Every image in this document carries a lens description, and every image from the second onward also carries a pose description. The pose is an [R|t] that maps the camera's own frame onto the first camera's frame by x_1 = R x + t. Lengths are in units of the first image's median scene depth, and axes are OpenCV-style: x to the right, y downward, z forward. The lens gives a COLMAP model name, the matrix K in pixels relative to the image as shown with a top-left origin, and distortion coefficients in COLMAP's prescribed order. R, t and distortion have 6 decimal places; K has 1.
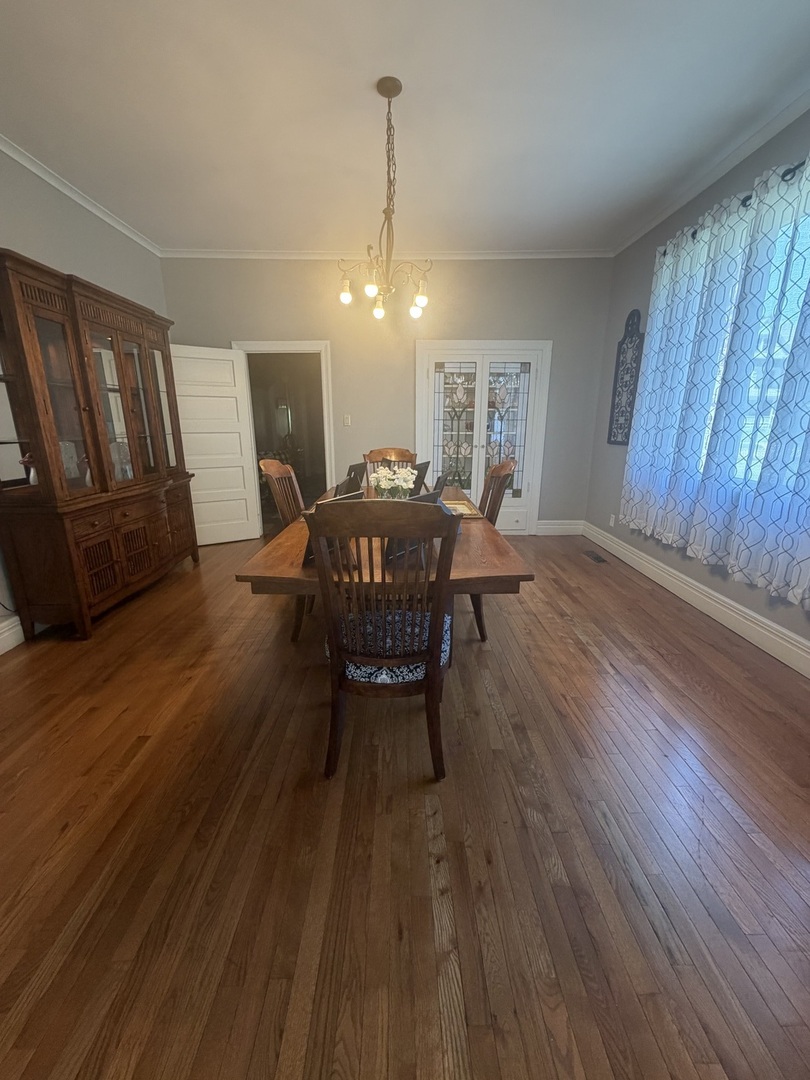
lens RADIAL K [[429.2, 0, 405.7], [0, 429.2, 540.8], [0, 0, 1]] dist [-0.003730, -0.000260]
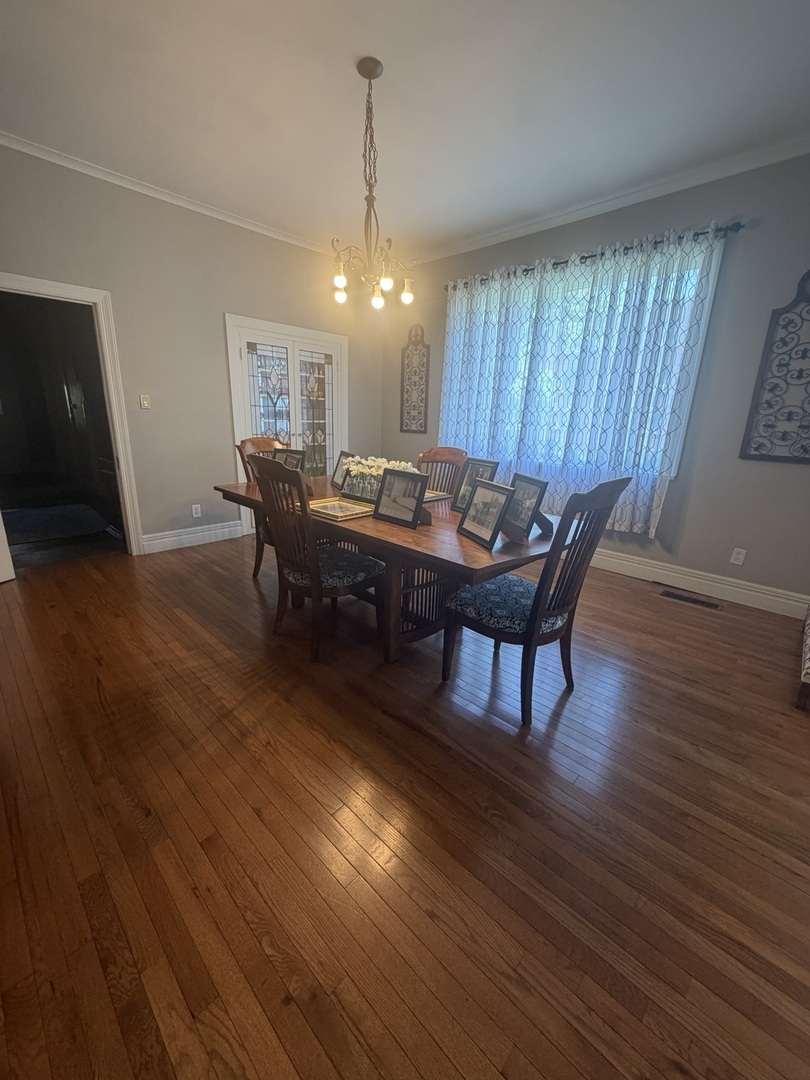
lens RADIAL K [[429.2, 0, 403.6], [0, 429.2, 540.2], [0, 0, 1]] dist [-0.003730, -0.000260]
pose [[0.707525, -0.172182, 0.685391, -0.445352], [0.152722, 0.984200, 0.089594, -0.037472], [-0.689988, 0.041284, 0.722642, 0.148531]]
